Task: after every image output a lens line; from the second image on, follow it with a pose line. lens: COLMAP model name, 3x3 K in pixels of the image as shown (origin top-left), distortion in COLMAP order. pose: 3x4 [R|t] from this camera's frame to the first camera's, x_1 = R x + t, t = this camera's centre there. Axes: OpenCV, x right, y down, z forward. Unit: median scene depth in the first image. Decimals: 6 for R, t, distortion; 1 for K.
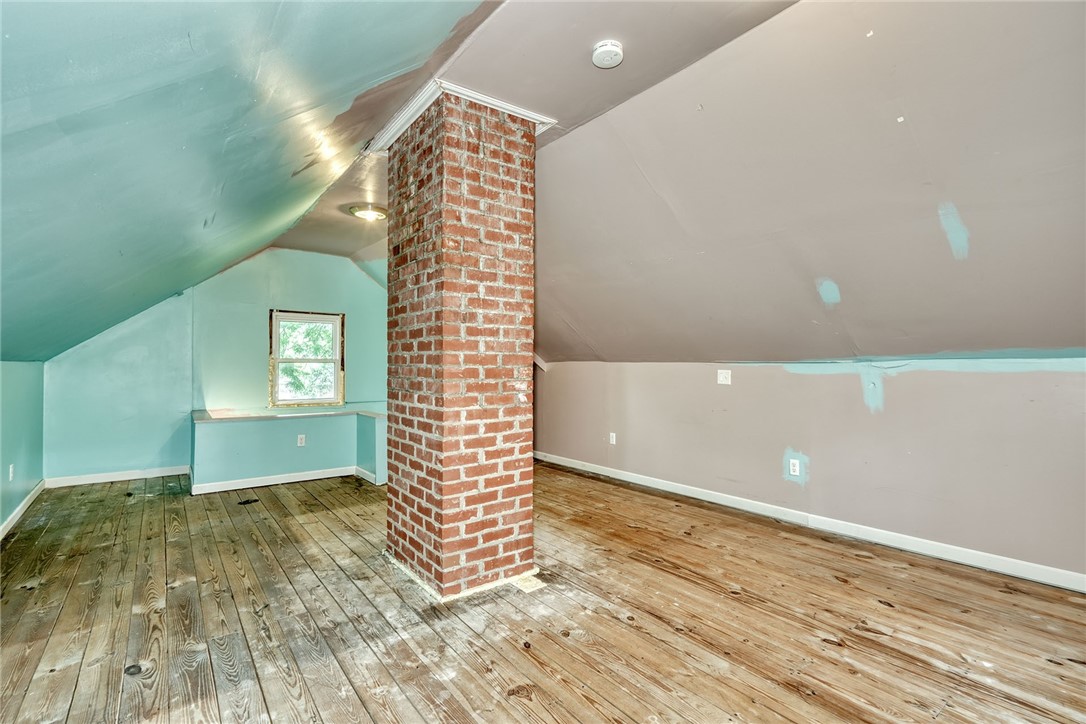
lens RADIAL K [[506.7, 0, 541.9], [0, 506.7, 361.7], [0, 0, 1]] dist [-0.003486, 0.001362]
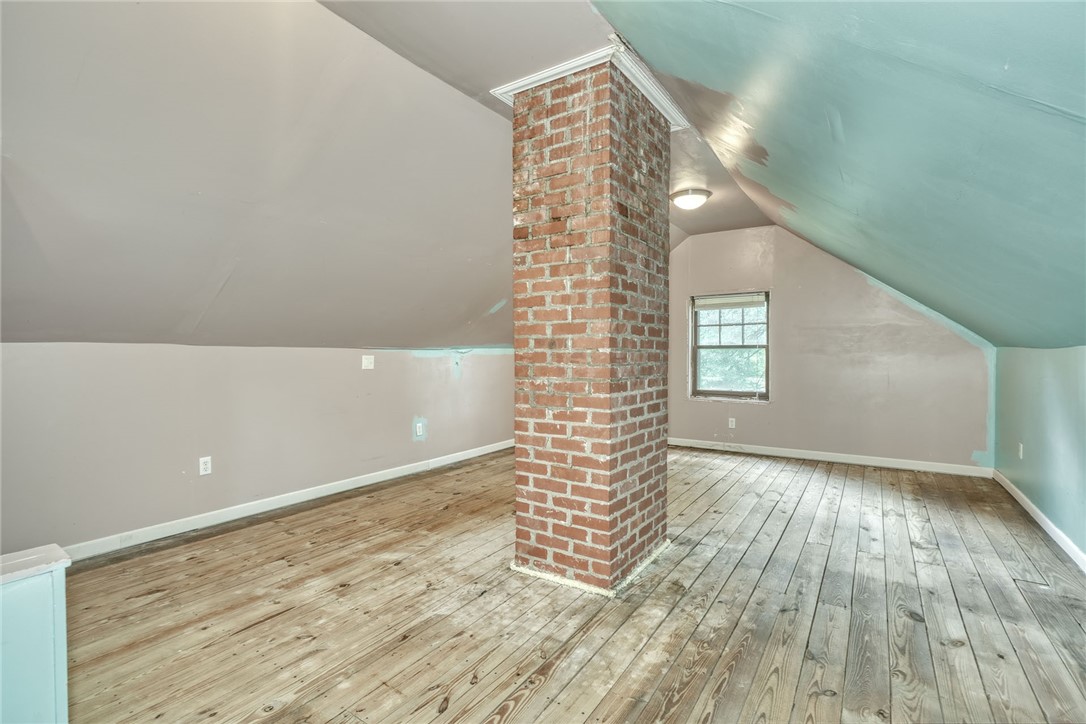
lens RADIAL K [[506.7, 0, 541.0], [0, 506.7, 360.8], [0, 0, 1]] dist [-0.003486, 0.001362]
pose [[-0.334907, -0.015436, 0.942125, -1.028545], [-0.007745, 0.999877, 0.013629, 0.014466], [-0.942219, -0.002733, -0.334986, 1.410371]]
